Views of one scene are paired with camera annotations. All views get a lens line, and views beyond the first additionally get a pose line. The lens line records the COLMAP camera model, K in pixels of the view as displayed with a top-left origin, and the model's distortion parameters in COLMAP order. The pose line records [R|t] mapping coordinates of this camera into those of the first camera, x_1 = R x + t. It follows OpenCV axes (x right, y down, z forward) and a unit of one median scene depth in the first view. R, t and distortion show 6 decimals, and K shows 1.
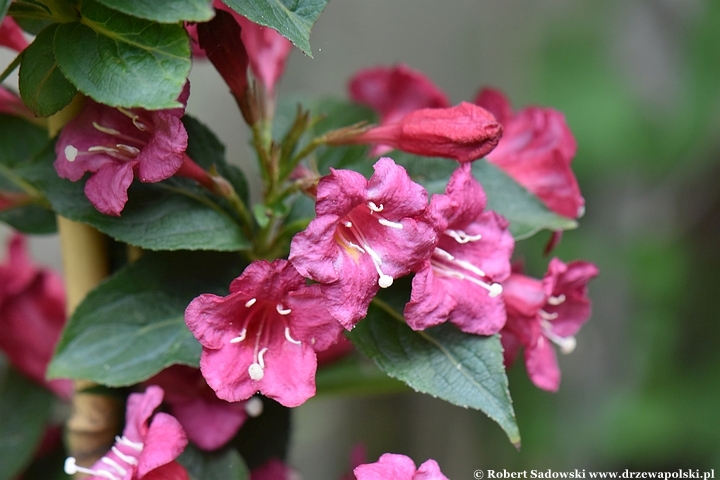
lens RADIAL K [[3985.0, 0, 357.9], [0, 3985.0, 240.3], [0, 0, 1]] dist [-0.270668, 0.000000]
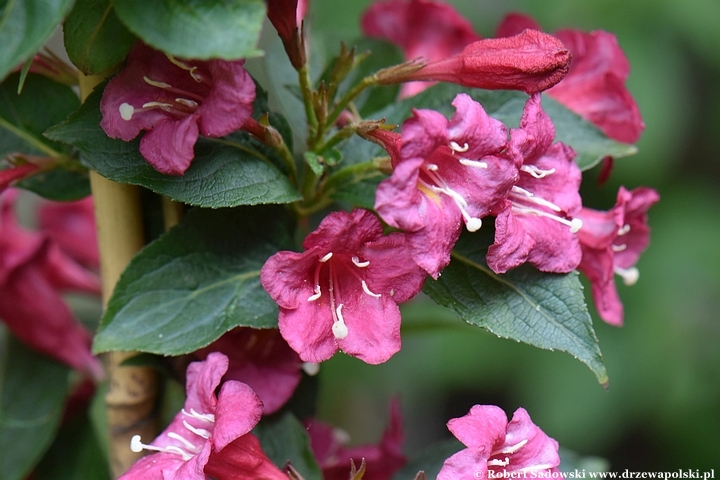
lens RADIAL K [[3985.0, 0, 362.2], [0, 3985.0, 239.8], [0, 0, 1]] dist [-0.270668, 0.000000]
pose [[0.989692, -0.071339, 0.124181, -0.134116], [0.068481, 0.997283, 0.027132, -0.013268], [-0.125779, -0.018348, 0.991889, 0.064469]]
